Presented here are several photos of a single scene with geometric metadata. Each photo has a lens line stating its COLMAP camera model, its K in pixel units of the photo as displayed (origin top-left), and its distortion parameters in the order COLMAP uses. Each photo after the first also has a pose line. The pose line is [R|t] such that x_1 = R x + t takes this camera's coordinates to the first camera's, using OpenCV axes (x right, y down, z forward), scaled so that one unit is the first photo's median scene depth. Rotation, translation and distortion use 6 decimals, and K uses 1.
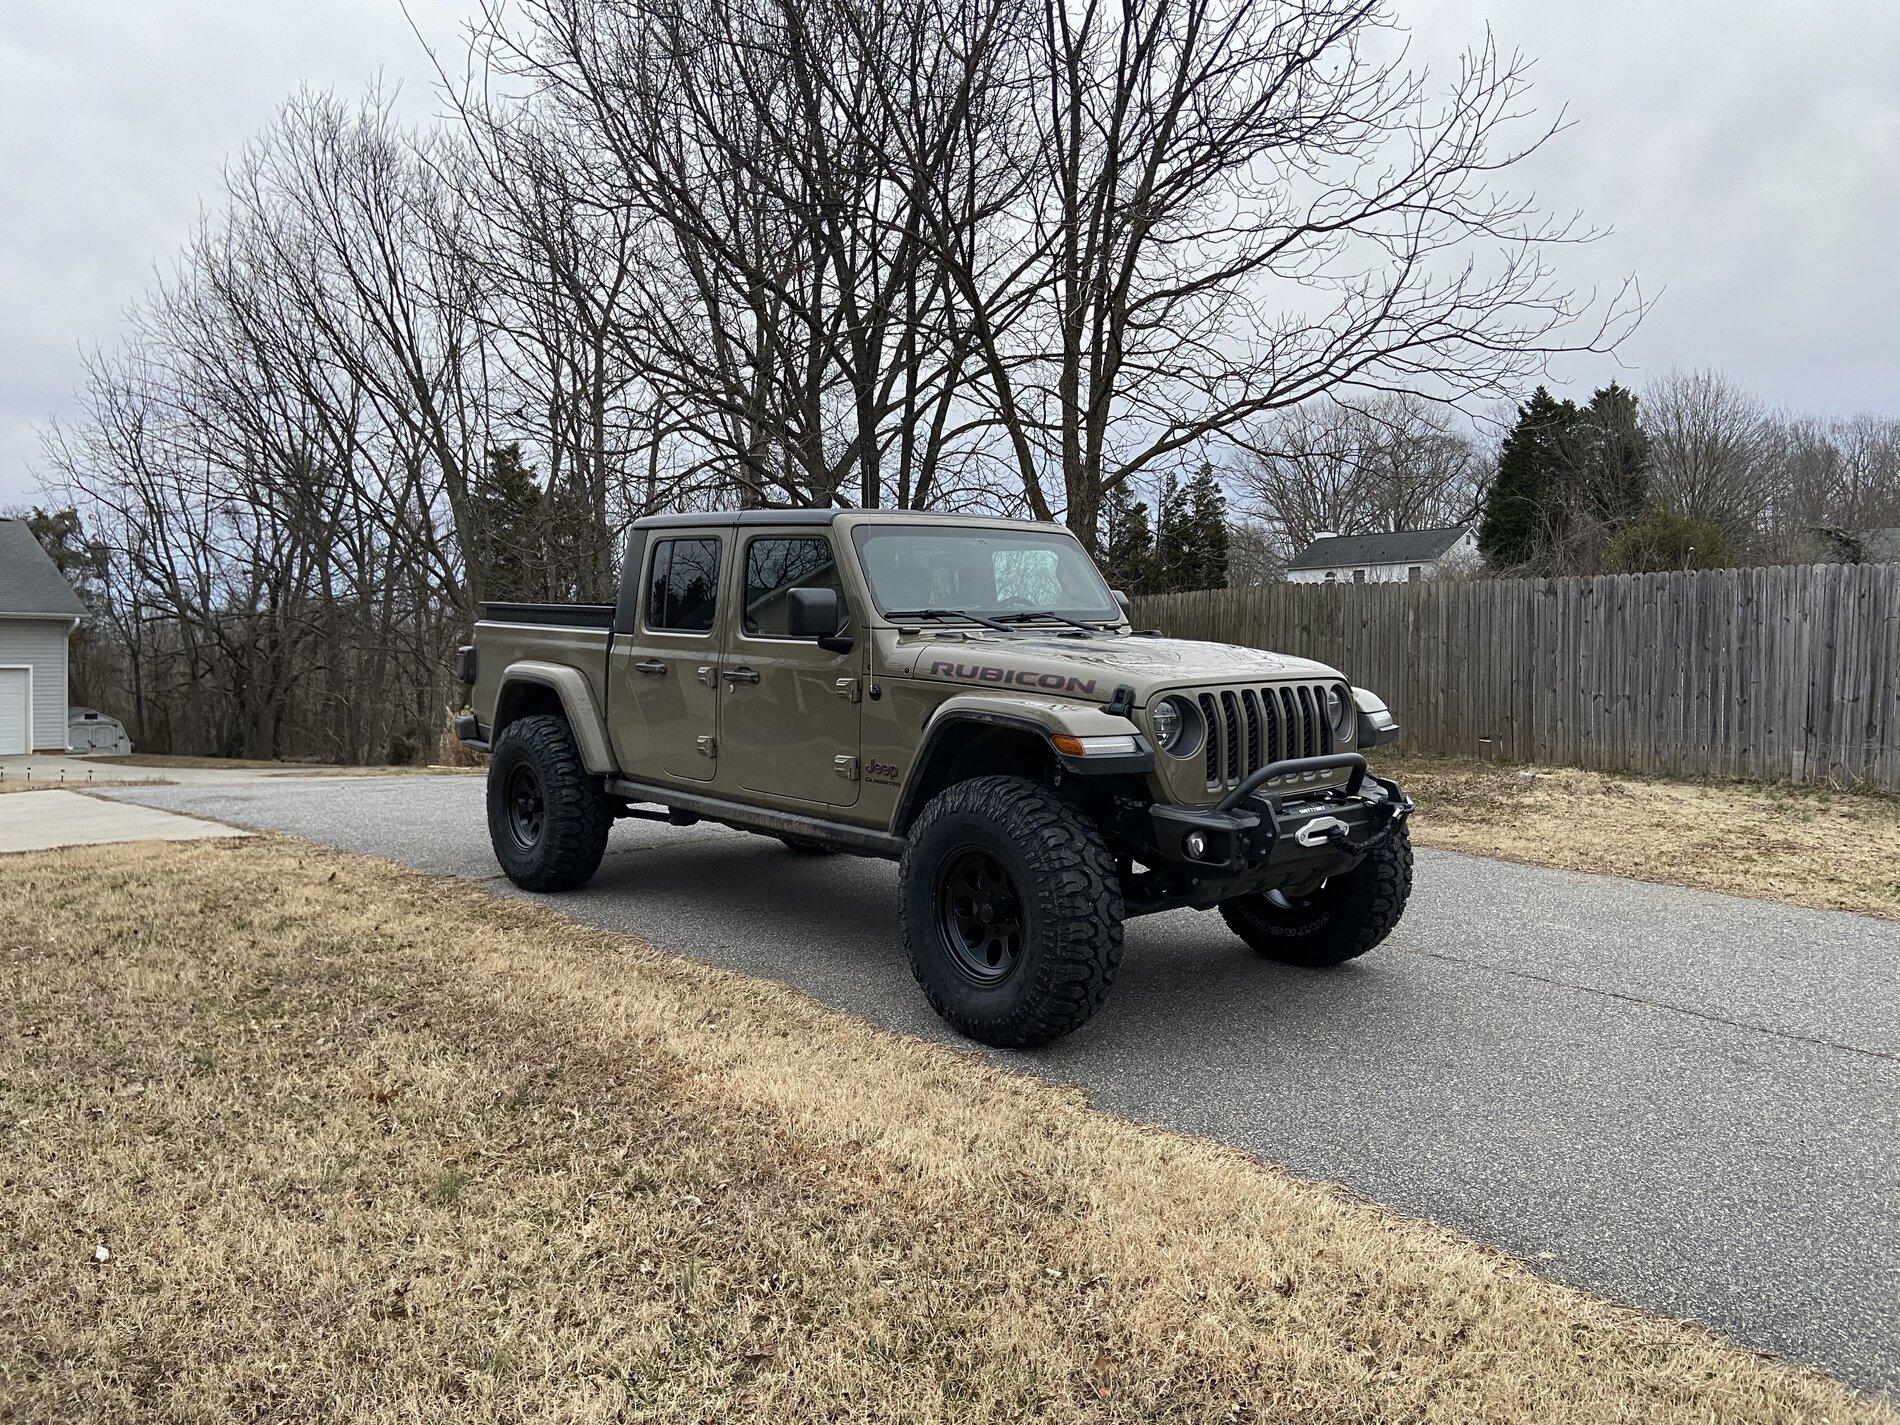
lens RADIAL K [[1450.8, 0, 955.5], [0, 1450.8, 627.5], [0, 0, 1]] dist [0.085230, -0.087347]
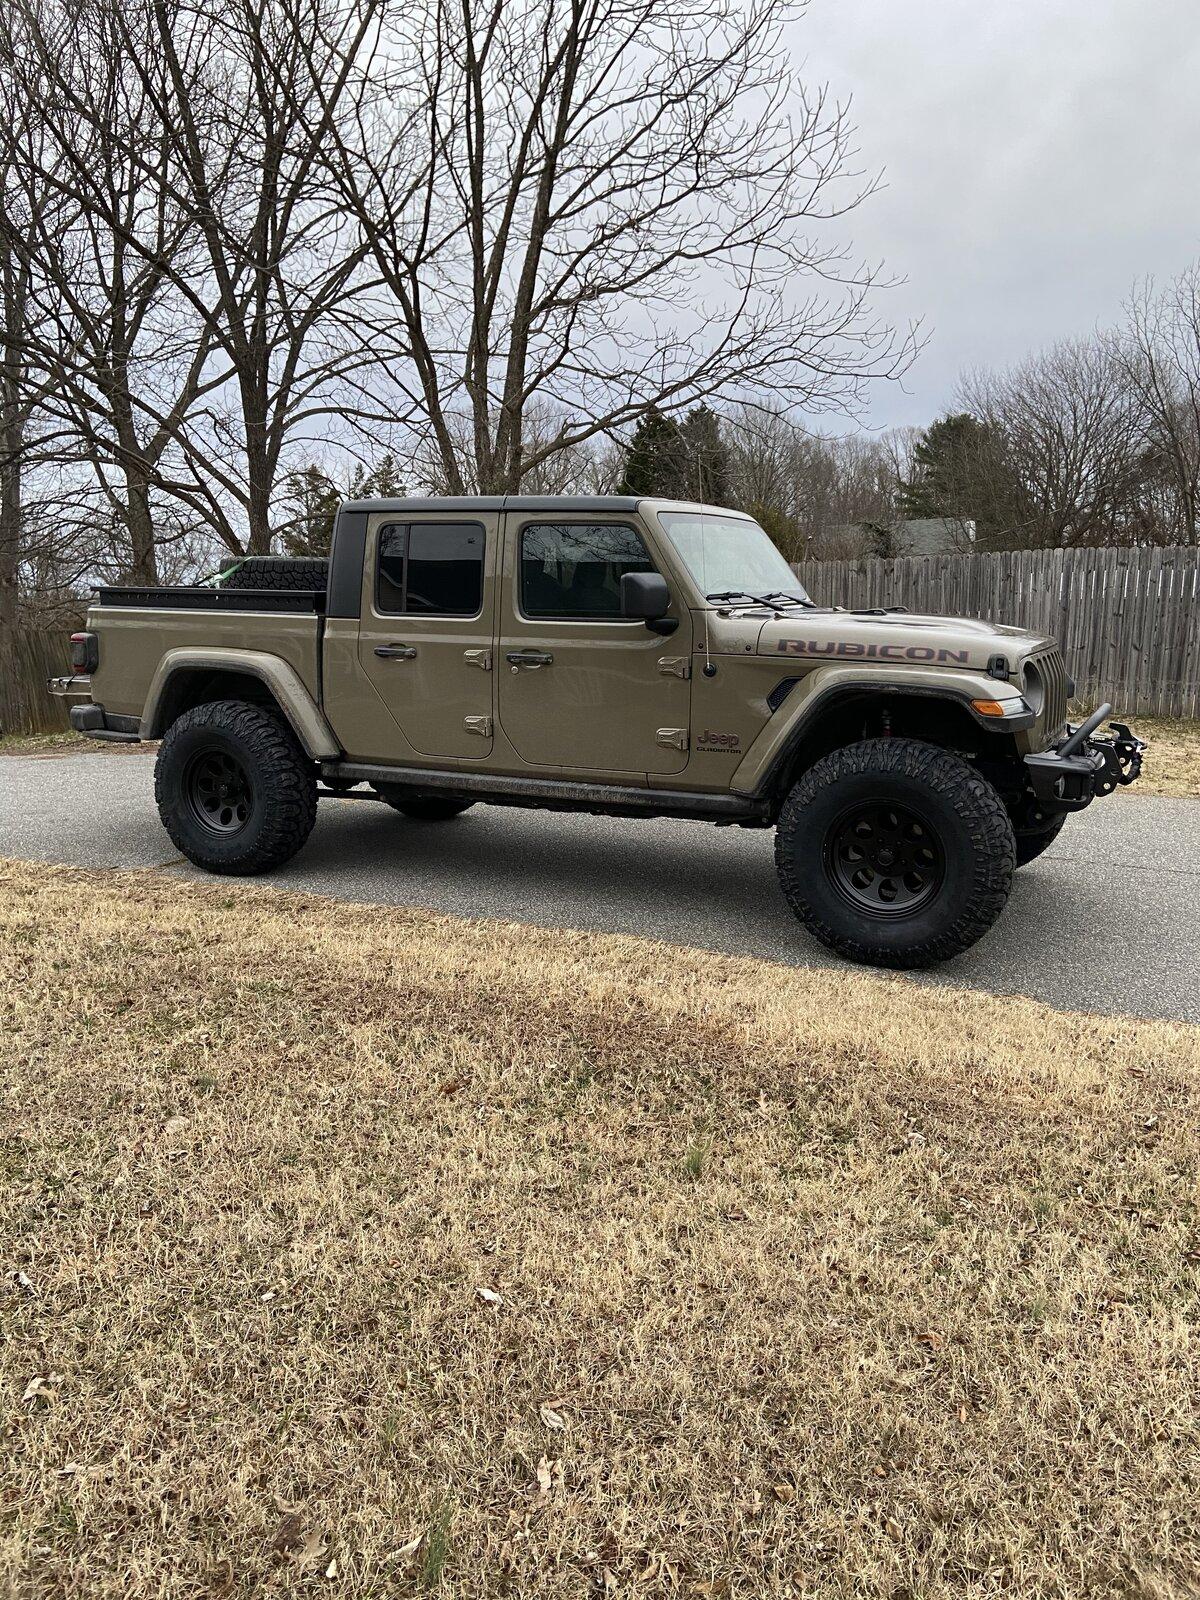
lens RADIAL K [[1214.6, 0, 630.9], [0, 1214.6, 772.8], [0, 0, 1]] dist [0.054531, -0.081379]
pose [[0.935162, -0.064916, 0.348222, -0.414095], [0.016257, 0.989894, 0.140878, -0.007399], [-0.353847, -0.126082, 0.926766, 0.159042]]
